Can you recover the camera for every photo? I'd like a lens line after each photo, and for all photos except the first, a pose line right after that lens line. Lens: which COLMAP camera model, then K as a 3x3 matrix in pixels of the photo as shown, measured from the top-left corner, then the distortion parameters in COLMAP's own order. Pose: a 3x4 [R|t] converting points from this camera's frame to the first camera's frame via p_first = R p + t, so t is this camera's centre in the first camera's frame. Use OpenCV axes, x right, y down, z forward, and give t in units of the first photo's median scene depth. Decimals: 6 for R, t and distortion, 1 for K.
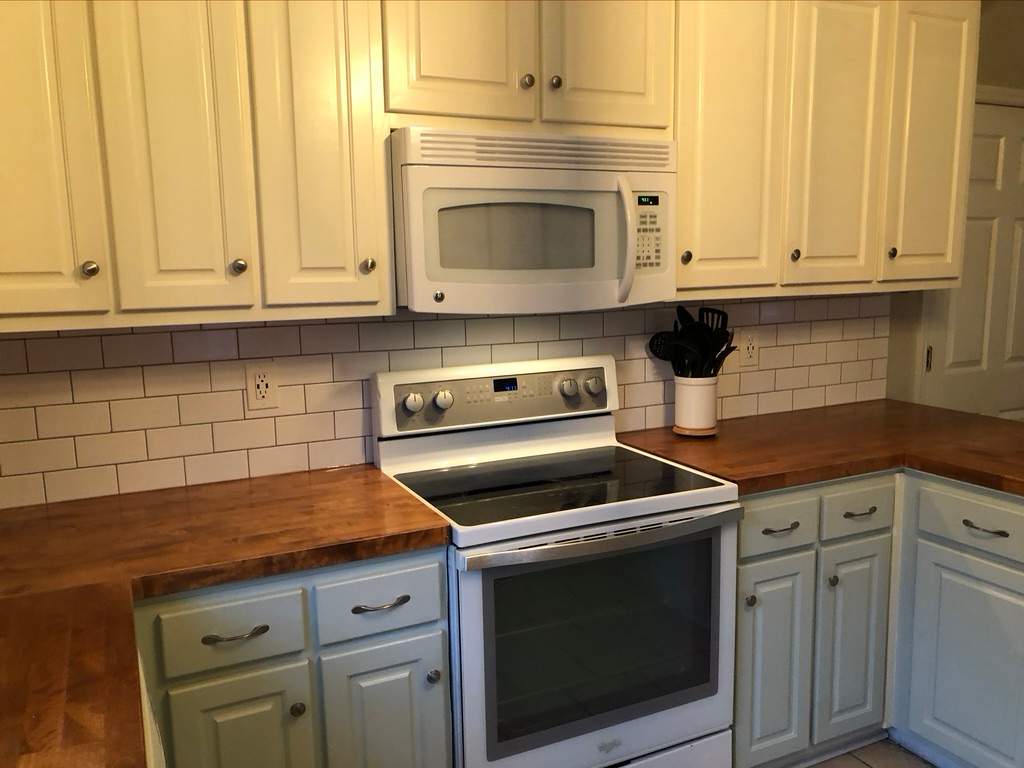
lens RADIAL K [[838.4, 0, 510.5], [0, 838.4, 392.1], [0, 0, 1]] dist [0.044836, -0.063620]
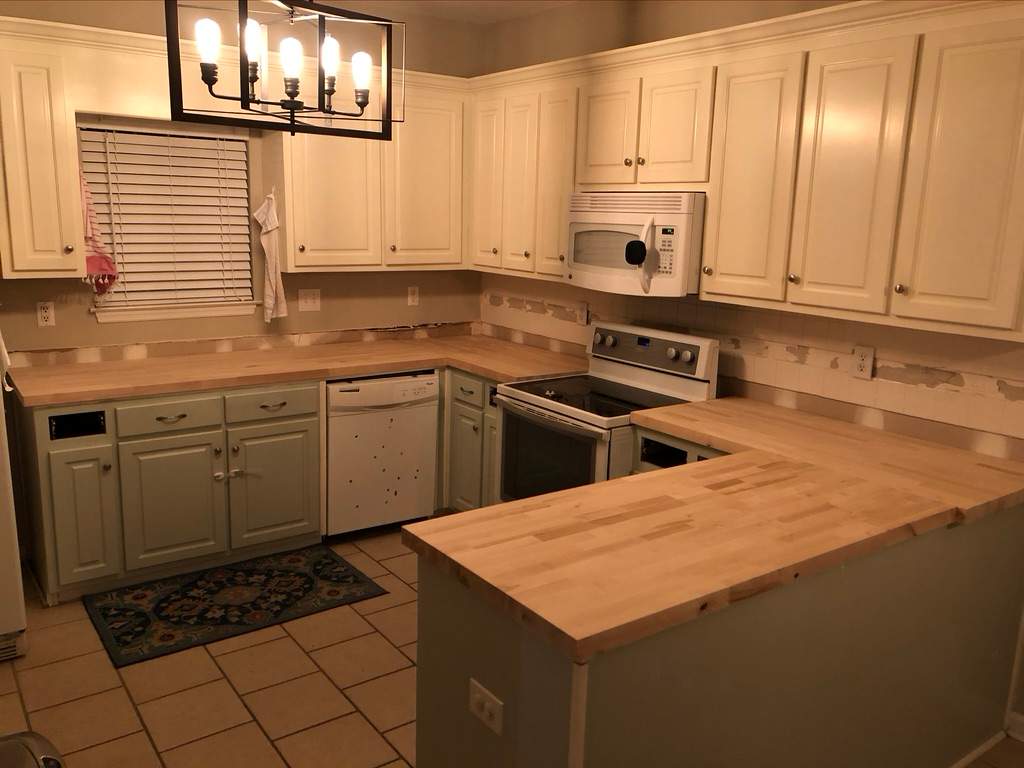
lens RADIAL K [[838.4, 0, 513.2], [0, 838.4, 376.9], [0, 0, 1]] dist [0.044836, -0.063620]
pose [[0.176016, 0.213337, -0.960992, 1.678996], [-0.188430, 0.965484, 0.179821, -0.194211], [0.966185, 0.149428, 0.210139, 0.435353]]
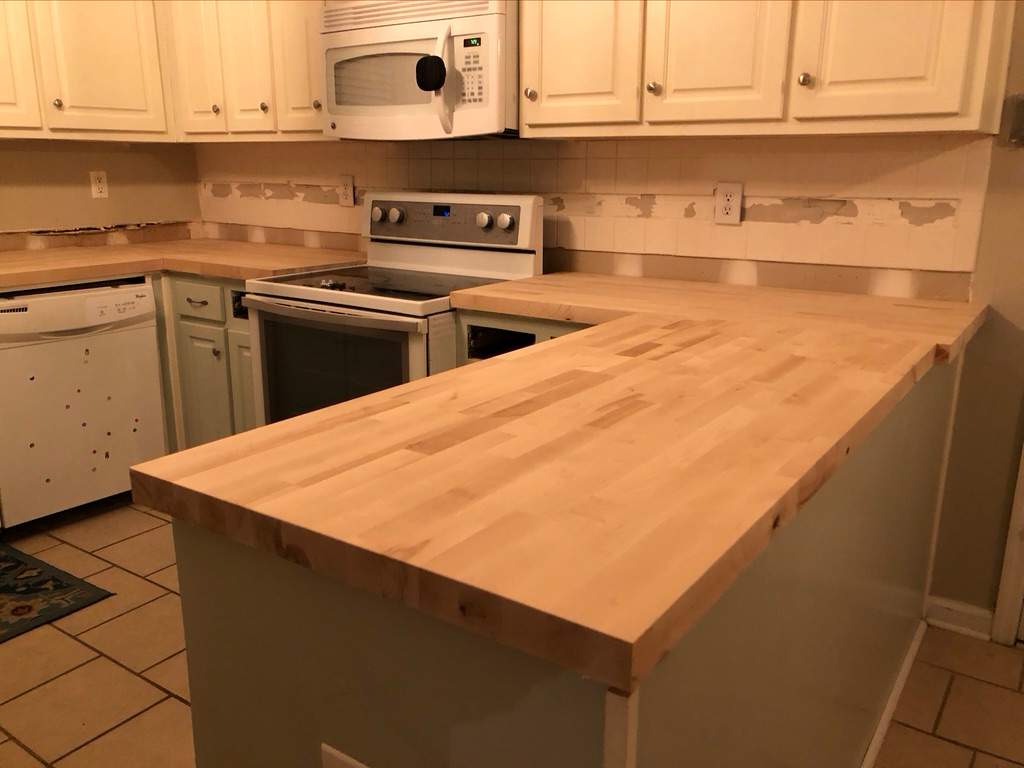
lens RADIAL K [[838.4, 0, 517.4], [0, 838.4, 378.4], [0, 0, 1]] dist [0.044836, -0.063620]
pose [[0.495344, 0.234784, -0.836367, 1.263926], [-0.152351, 0.971341, 0.182443, -0.002328], [0.855233, 0.037049, 0.516918, 0.479018]]
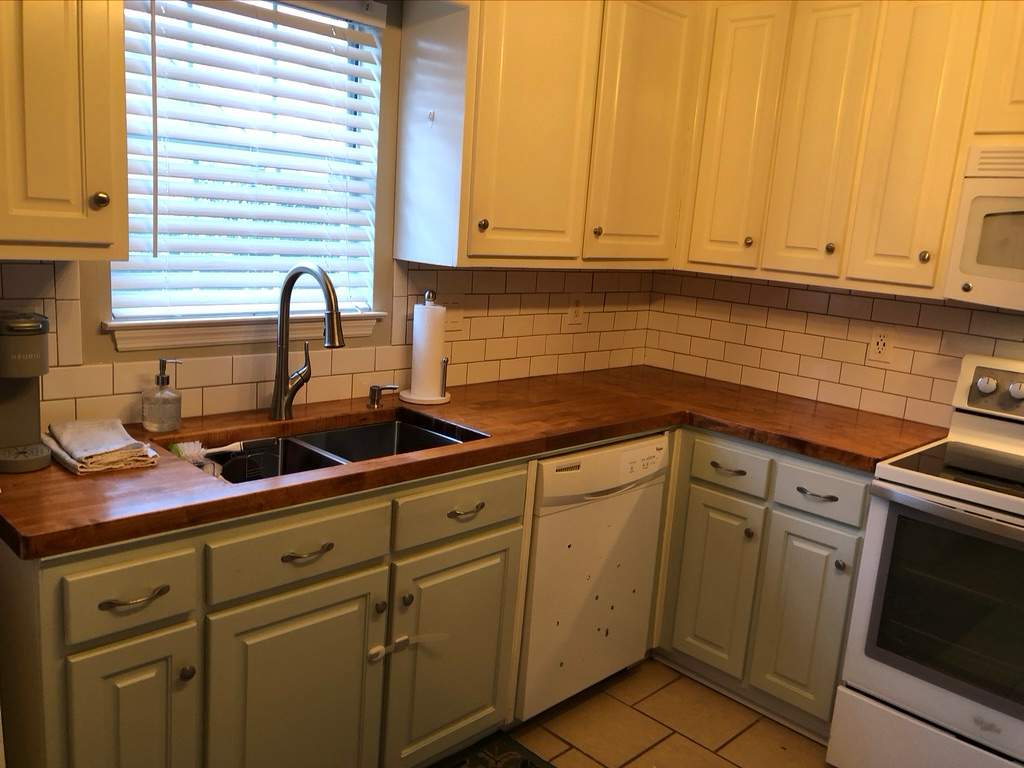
lens RADIAL K [[838.4, 0, 513.1], [0, 838.4, 381.2], [0, 0, 1]] dist [0.044836, -0.063620]
pose [[0.323561, 0.220886, -0.920064, 0.751360], [-0.228598, 0.961815, 0.150518, -0.018392], [0.918178, 0.161623, 0.361700, 0.002199]]
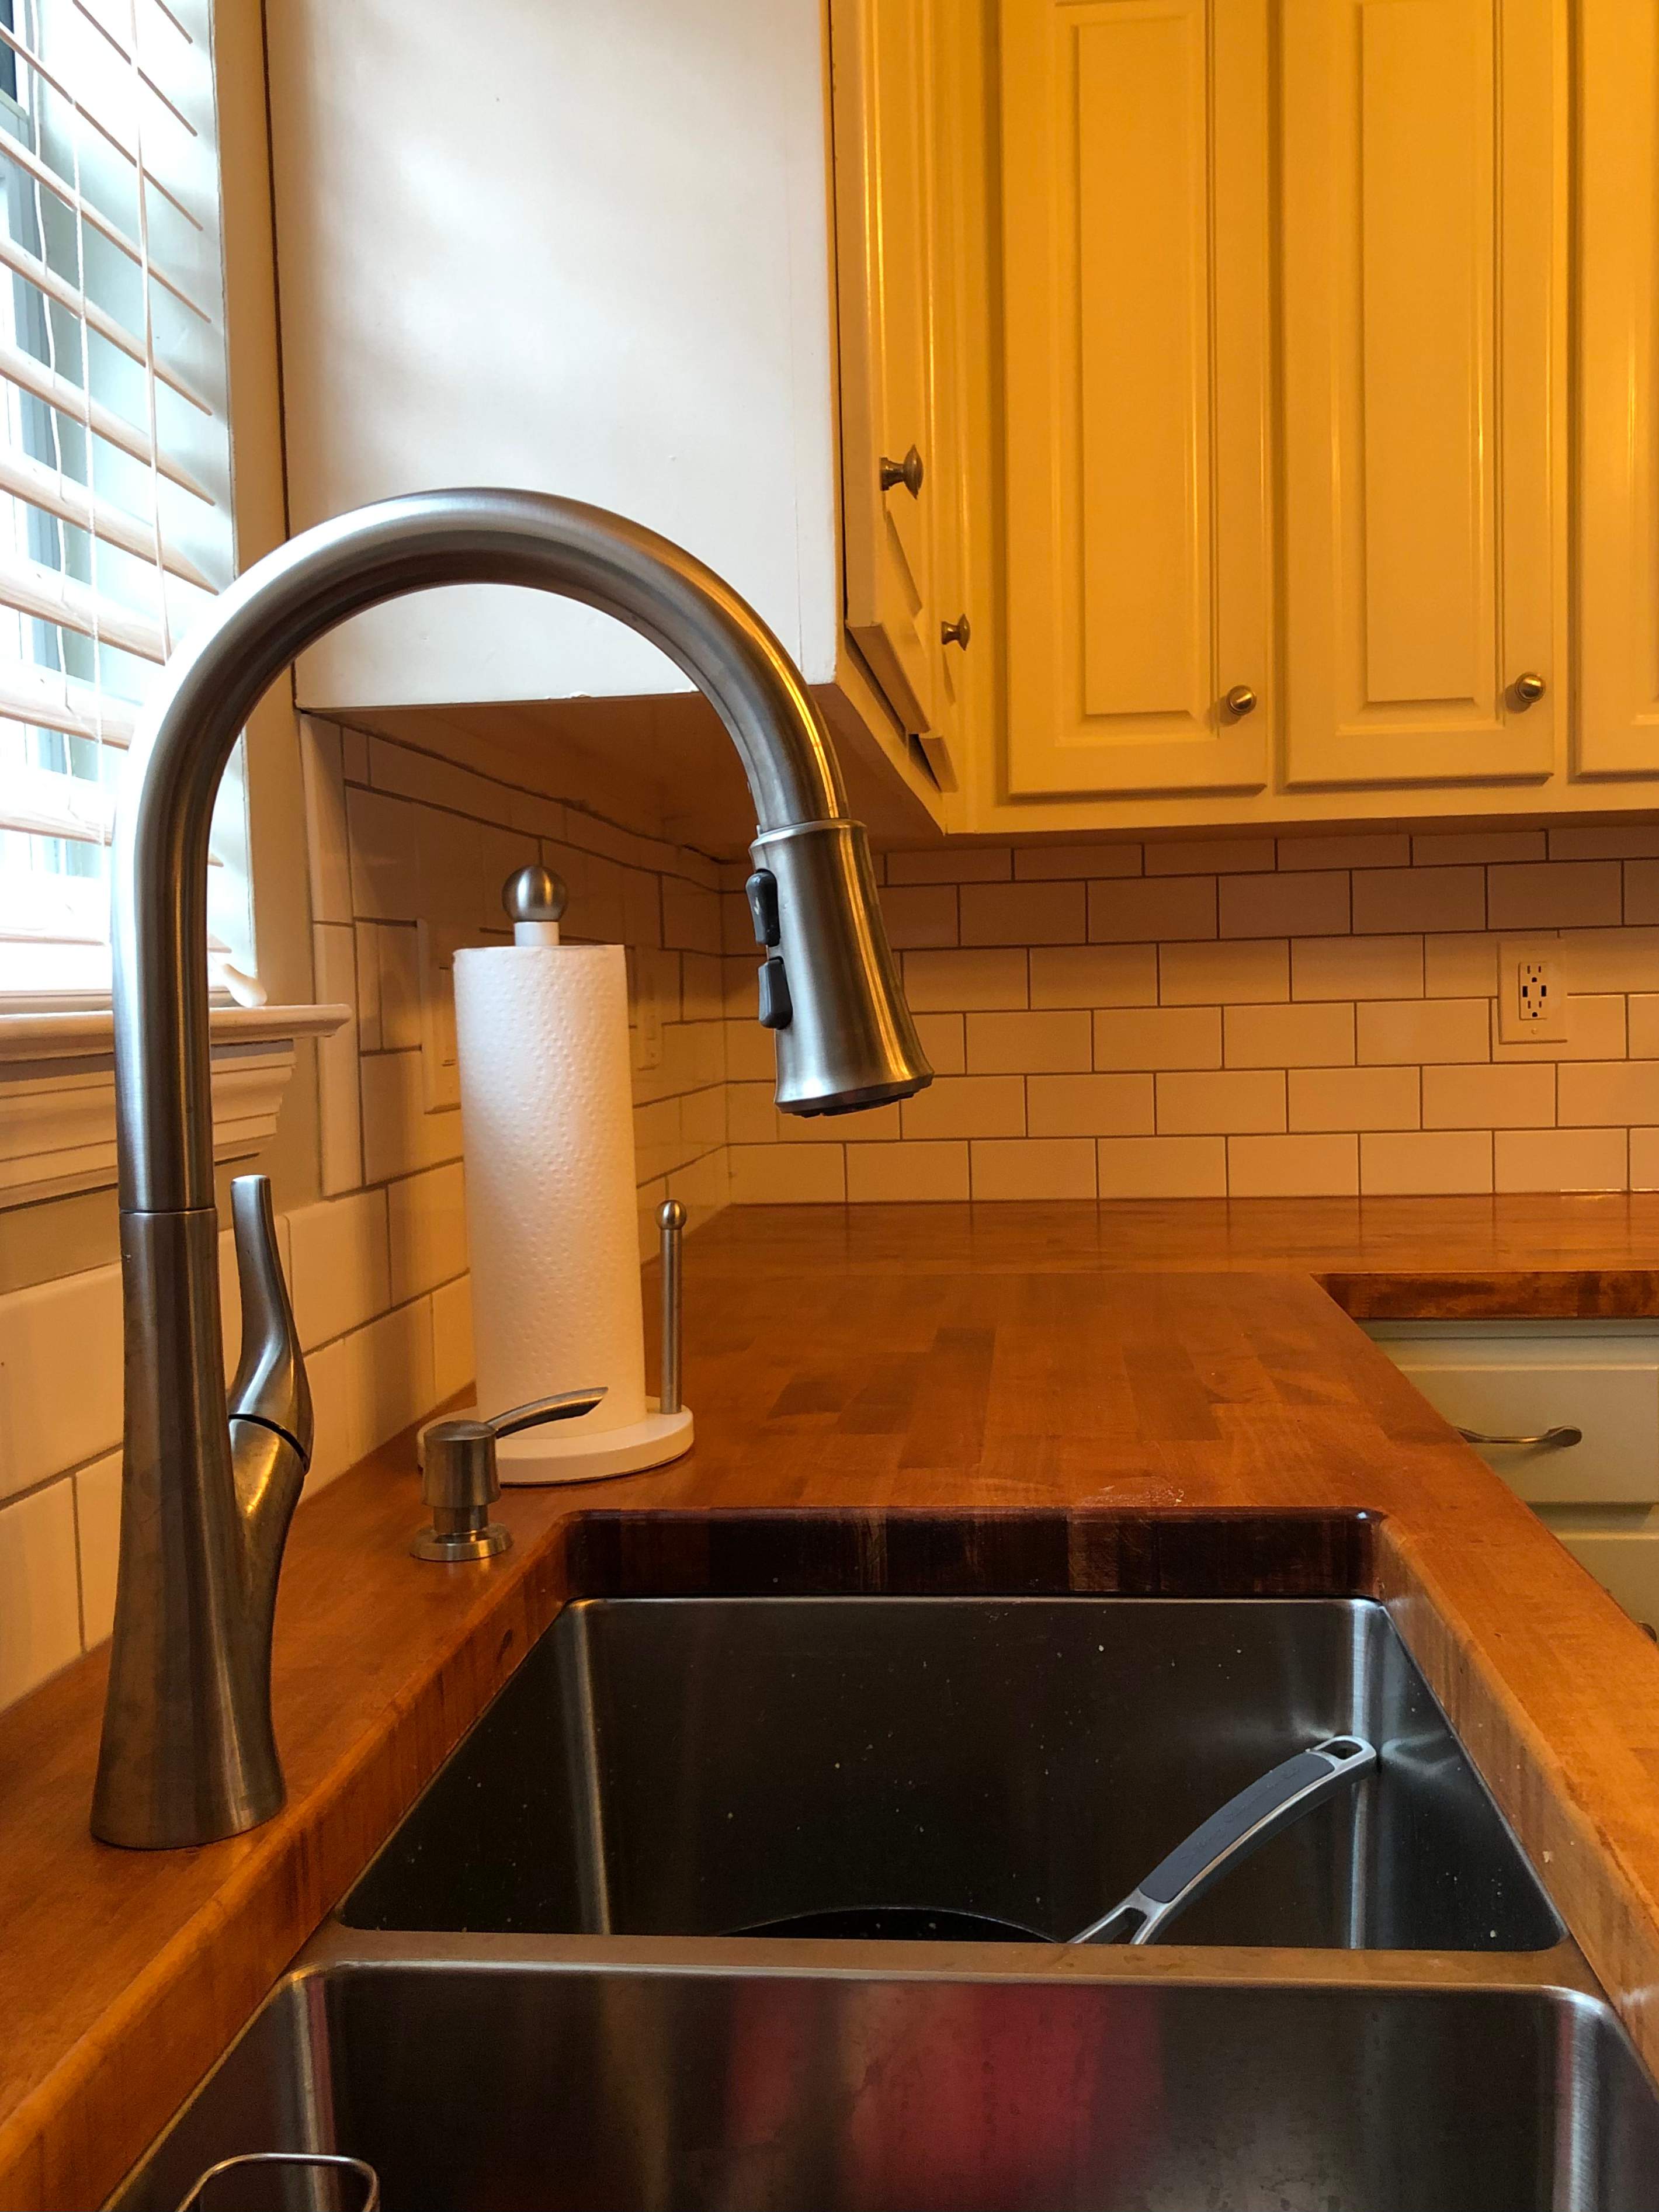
lens RADIAL K [[1943.7, 0, 828.2], [0, 1943.7, 1090.3], [0, 0, 1]] dist [0.053191, -0.070367]
pose [[0.850437, 0.019727, -0.525707, -0.062639], [-0.071626, 0.994333, -0.078557, 0.157537], [0.521178, 0.104462, 0.847031, -0.090253]]
